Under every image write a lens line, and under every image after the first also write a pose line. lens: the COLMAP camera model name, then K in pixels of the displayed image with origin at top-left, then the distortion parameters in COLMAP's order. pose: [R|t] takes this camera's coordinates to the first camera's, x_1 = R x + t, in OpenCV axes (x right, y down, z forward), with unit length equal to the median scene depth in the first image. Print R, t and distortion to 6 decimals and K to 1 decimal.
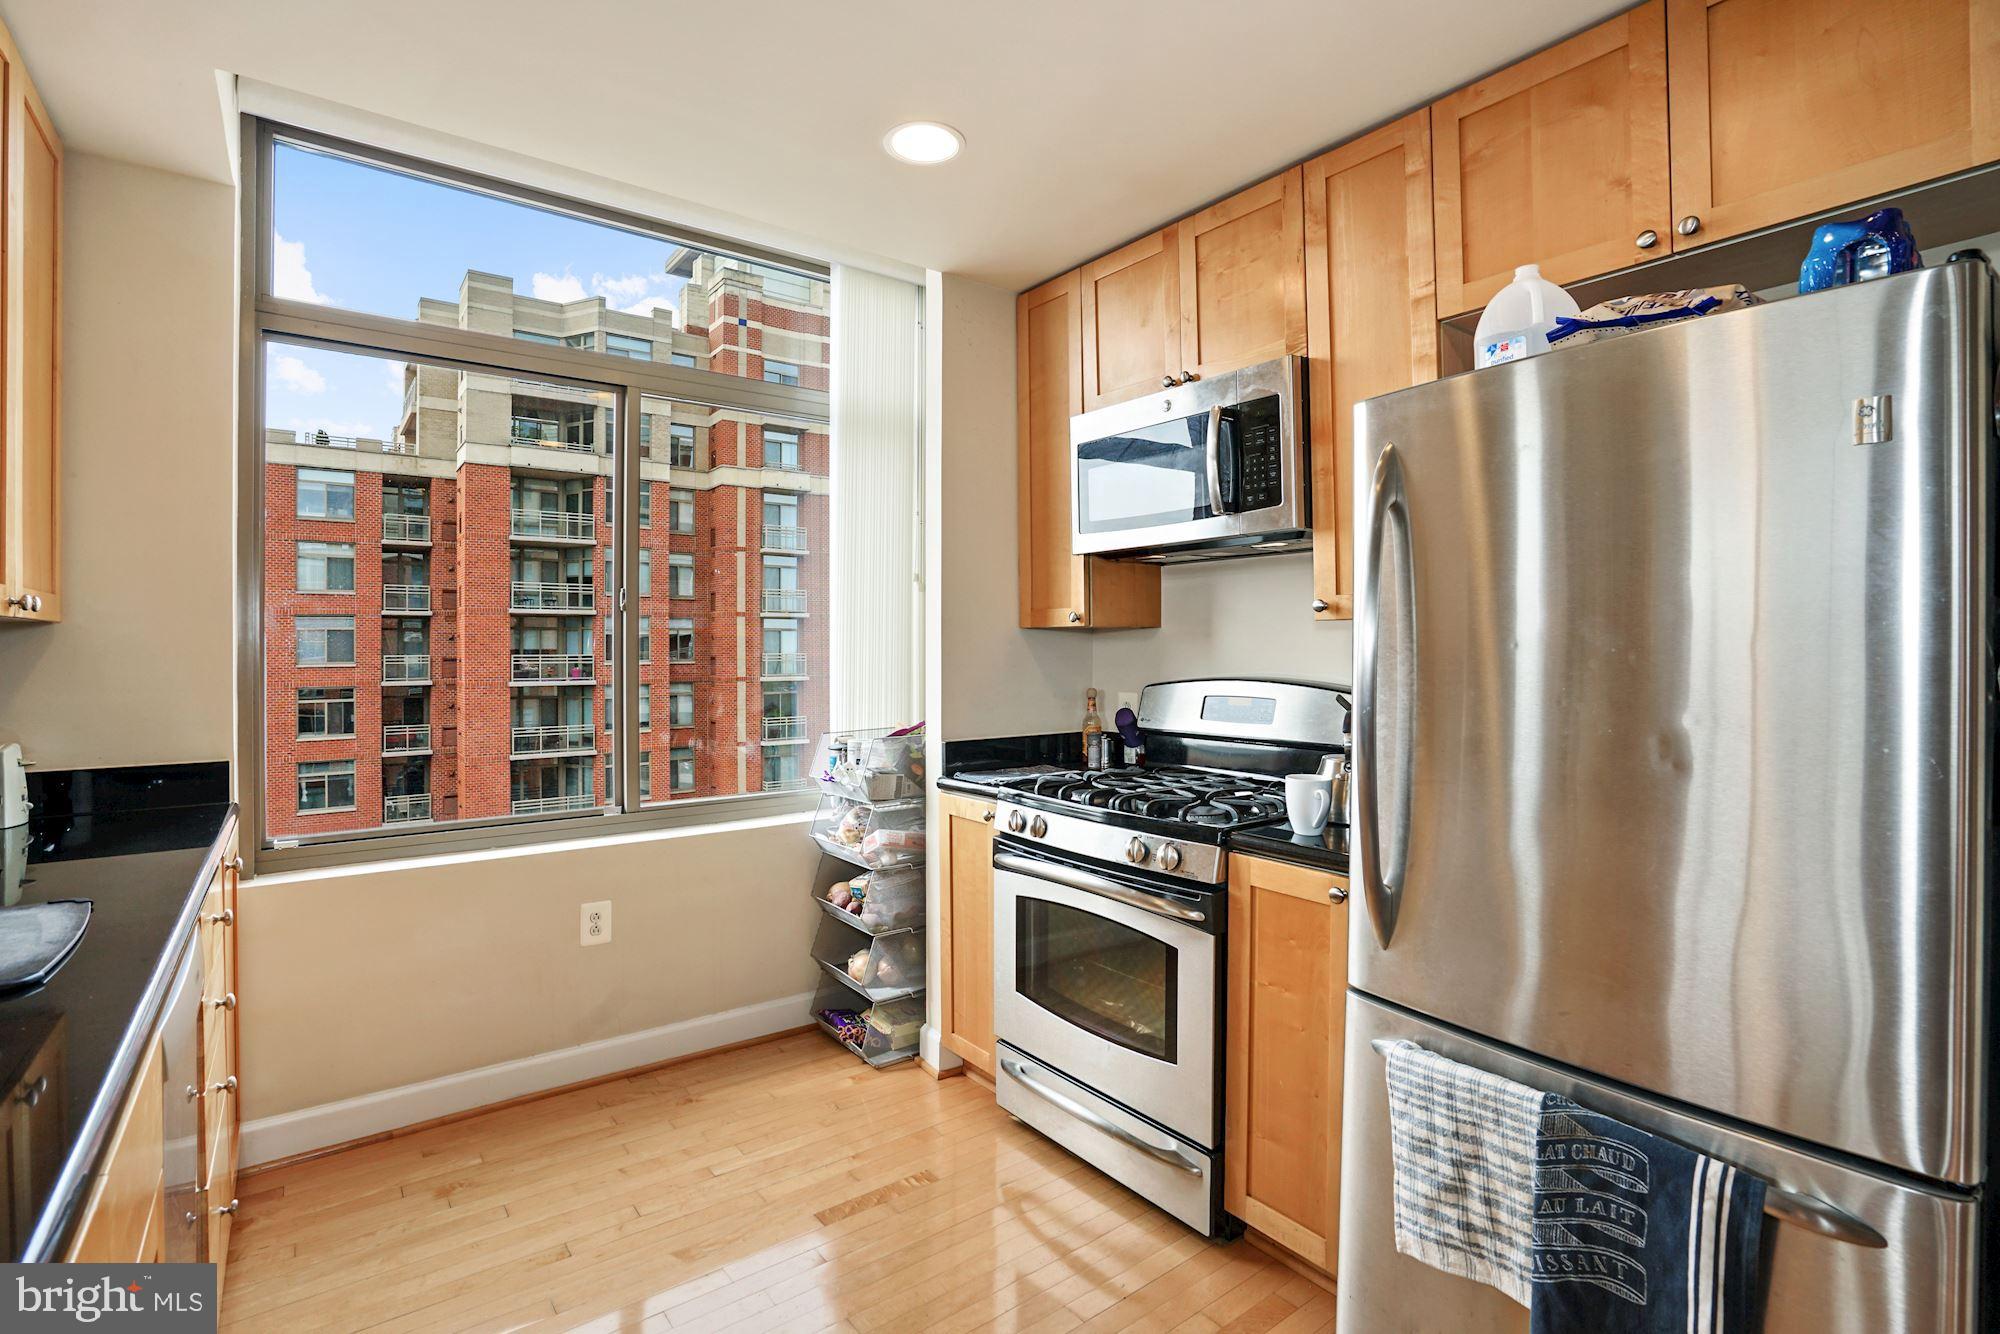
lens RADIAL K [[932.9, 0, 998.6], [0, 932.9, 647.7], [0, 0, 1]] dist [-0.057193, 0.020902]
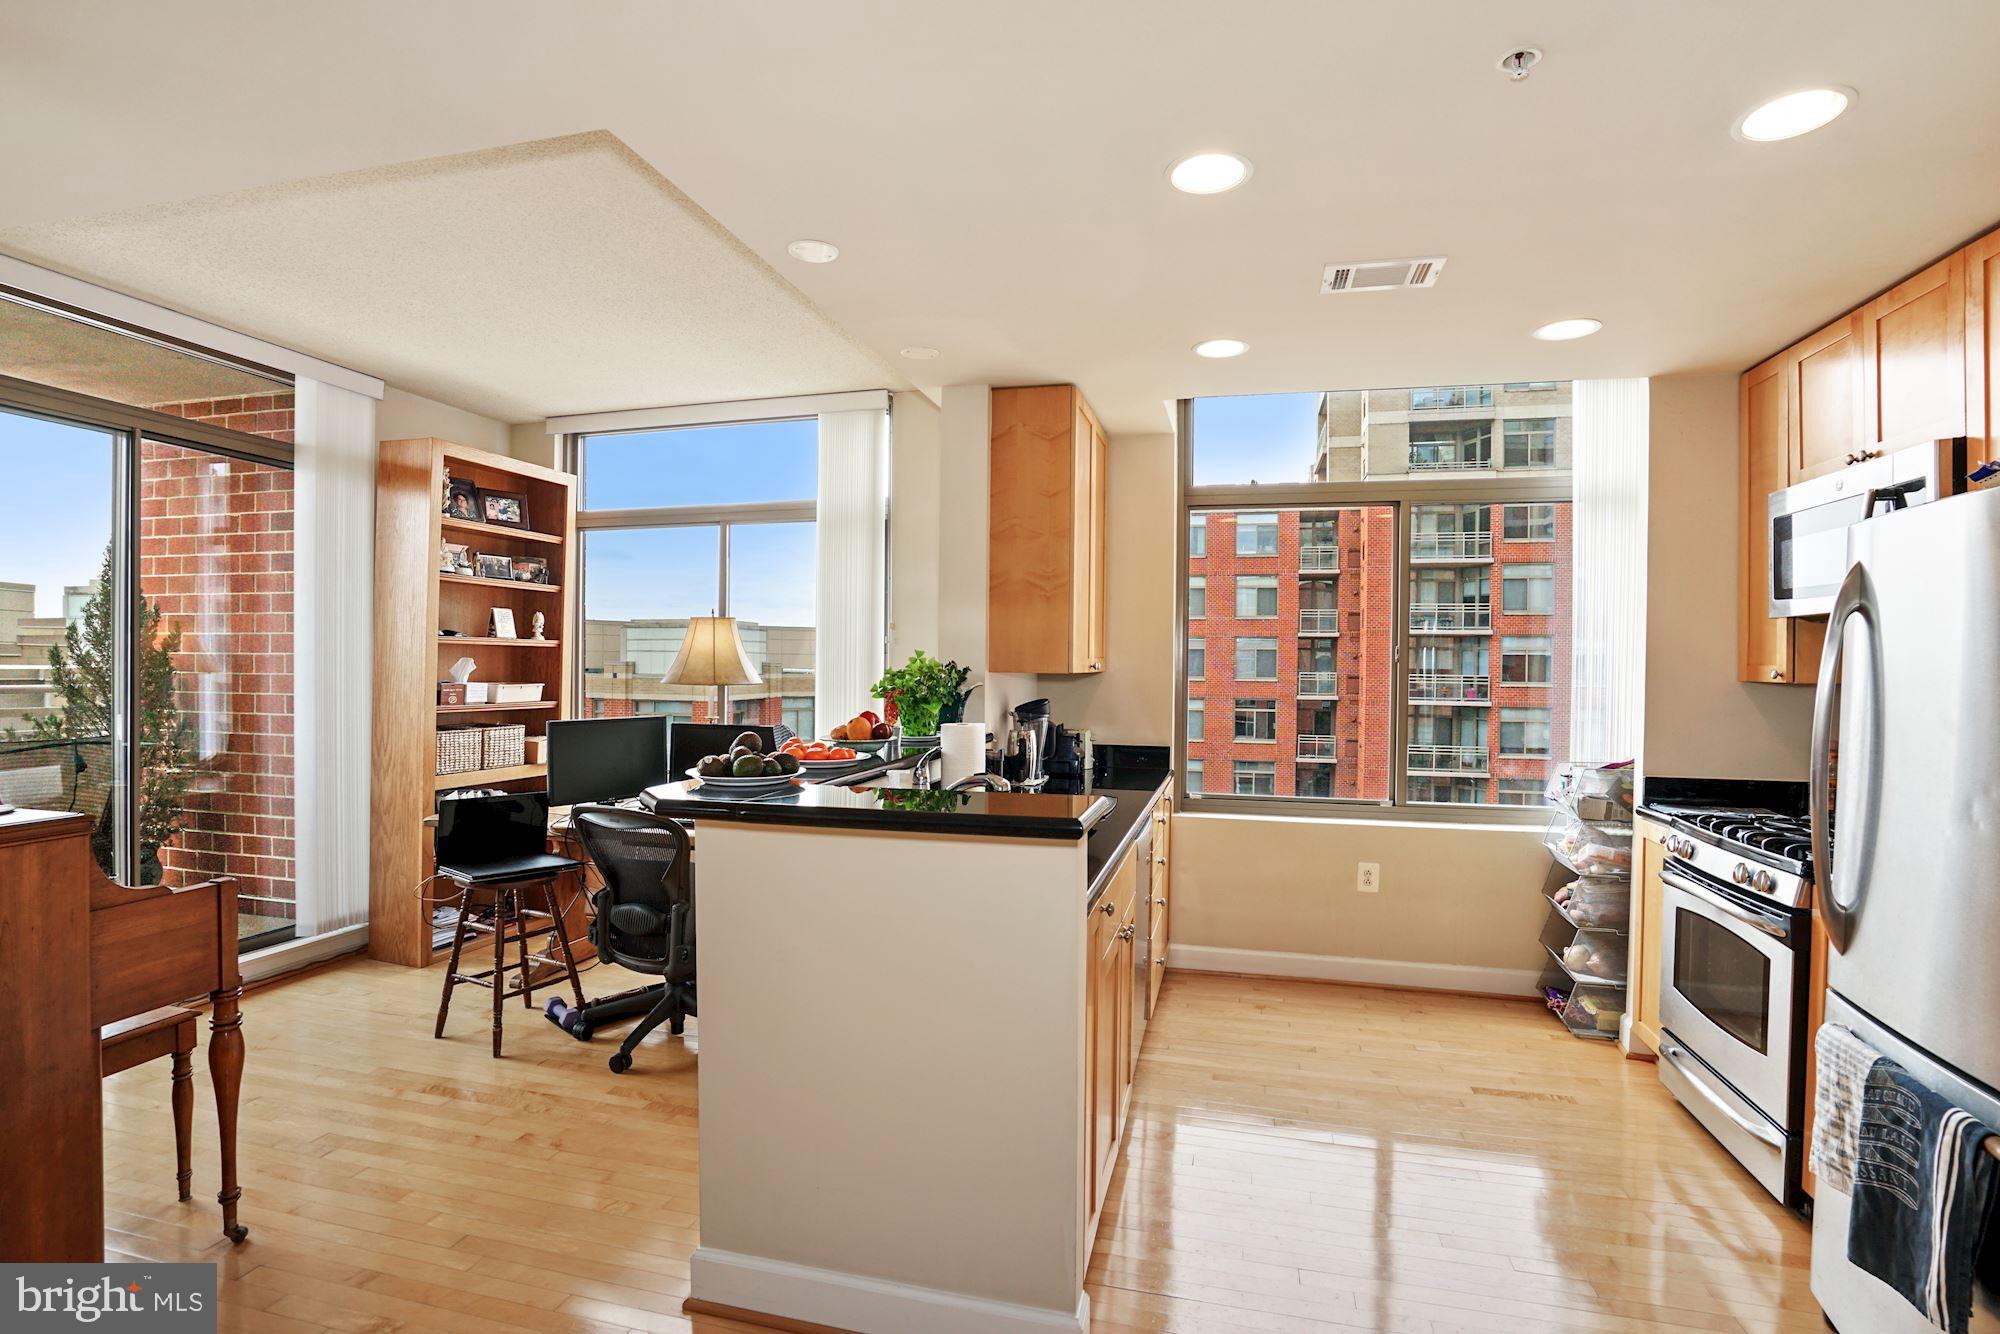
lens RADIAL K [[953.9, 0, 999.7], [0, 953.9, 676.4], [0, 0, 1]] dist [-0.060007, 0.020768]
pose [[0.619237, 0.020594, -0.784934, 0.345945], [-0.011713, 0.999787, 0.016991, -0.035195], [0.785117, -0.001328, 0.619346, -0.361485]]
